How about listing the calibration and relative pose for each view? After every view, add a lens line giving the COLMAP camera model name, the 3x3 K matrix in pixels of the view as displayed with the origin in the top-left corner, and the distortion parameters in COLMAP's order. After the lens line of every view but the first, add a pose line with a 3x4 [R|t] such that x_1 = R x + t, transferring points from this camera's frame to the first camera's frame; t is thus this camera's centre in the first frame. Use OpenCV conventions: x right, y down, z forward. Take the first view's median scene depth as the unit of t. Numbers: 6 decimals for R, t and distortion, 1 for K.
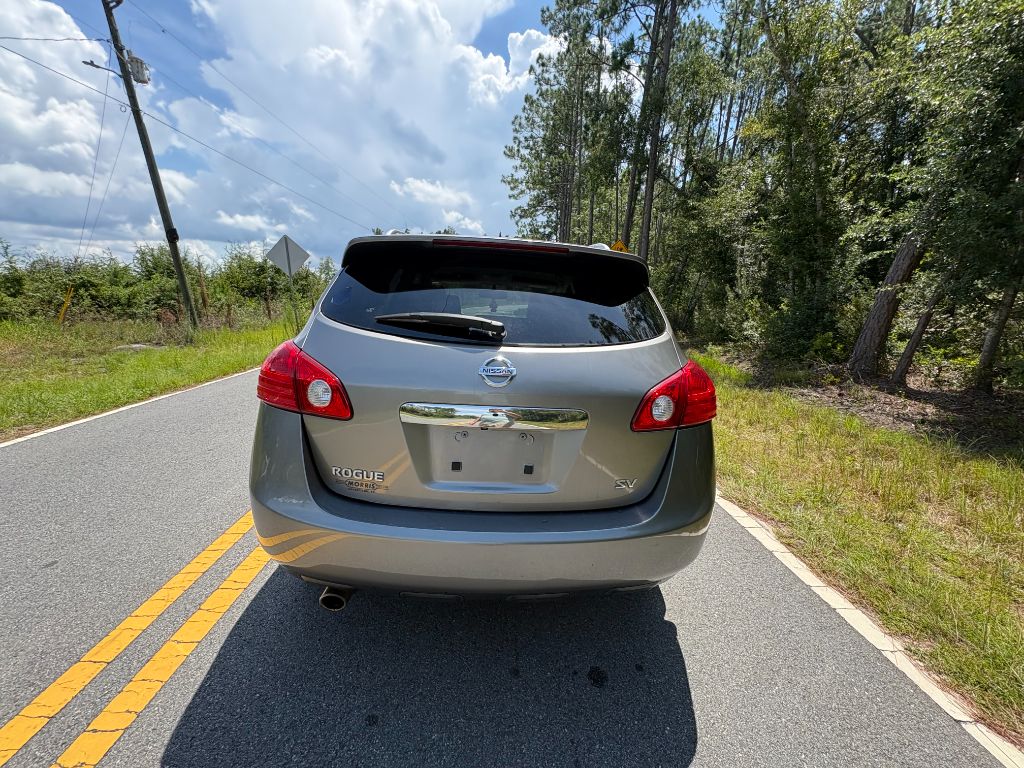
lens RADIAL K [[409.8, 0, 504.5], [0, 409.8, 380.7], [0, 0, 1]] dist [0.002064, 0.000316]
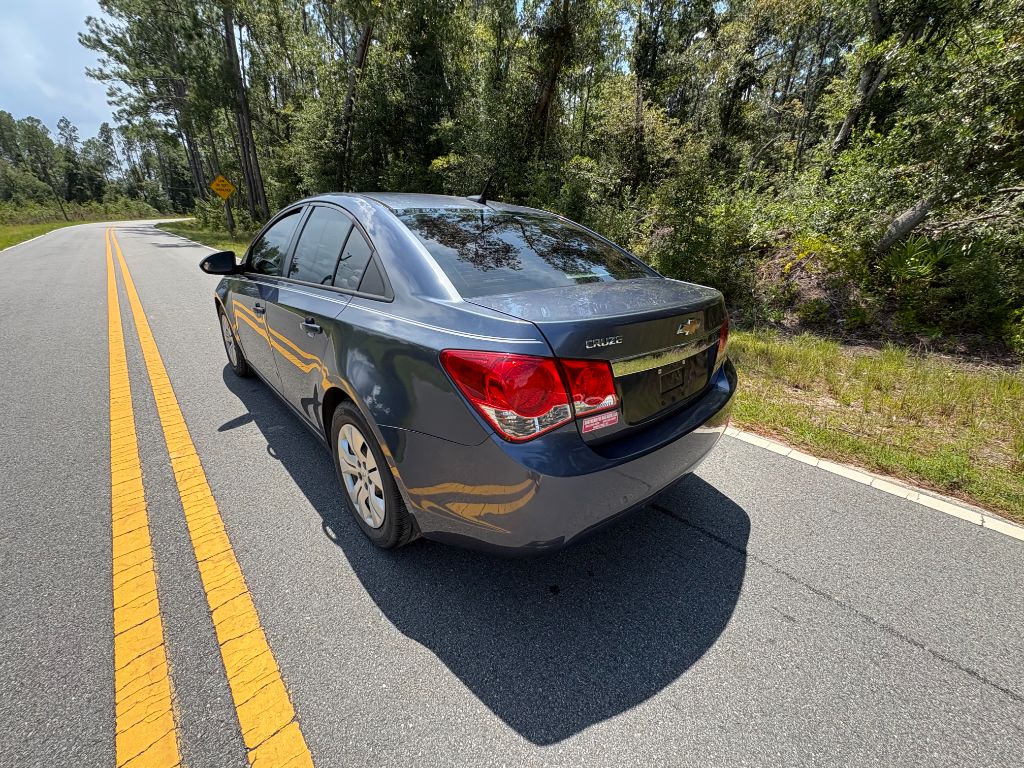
lens RADIAL K [[413.9, 0, 512.0], [0, 413.9, 384.0], [0, 0, 1]] dist [0.000307, 0.000269]
pose [[0.760133, -0.261816, 0.594685, -0.023112], [0.137614, 0.959334, 0.246457, 0.104660], [-0.635028, -0.105503, 0.765251, -0.515033]]
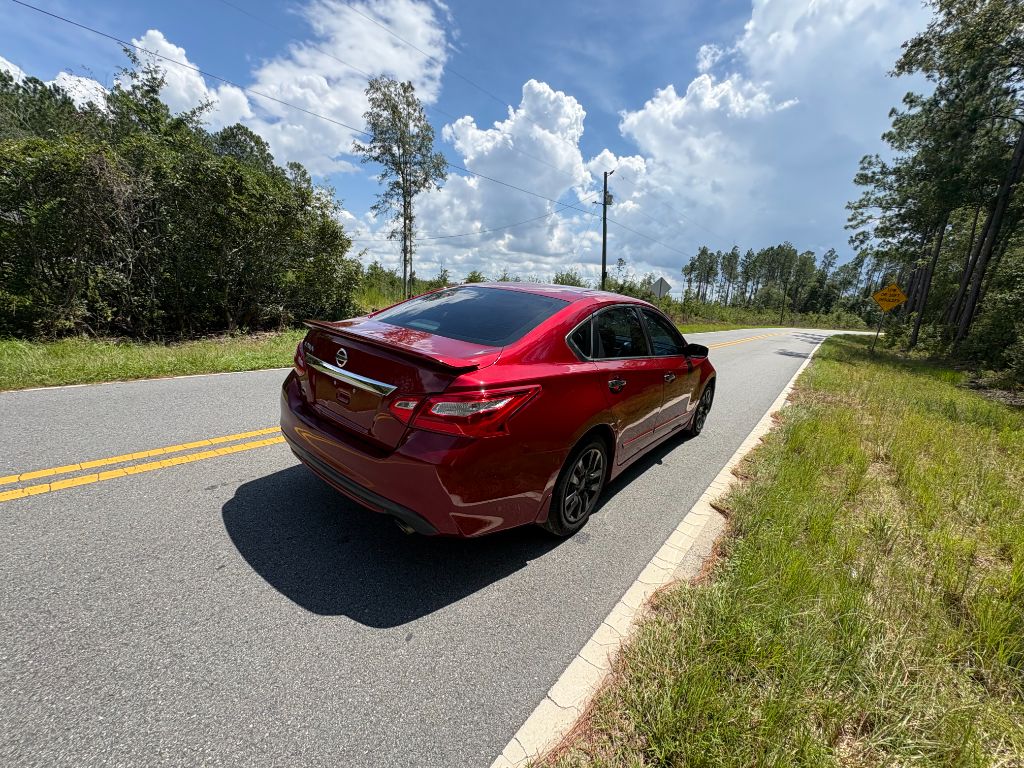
lens RADIAL K [[408.9, 0, 509.6], [0, 408.9, 383.6], [0, 0, 1]] dist [-0.000681, -0.000444]
pose [[0.763940, 0.173960, -0.621396, 0.082633], [-0.188522, 0.981132, 0.042900, 0.079432], [0.617134, 0.084373, 0.782321, -0.376998]]
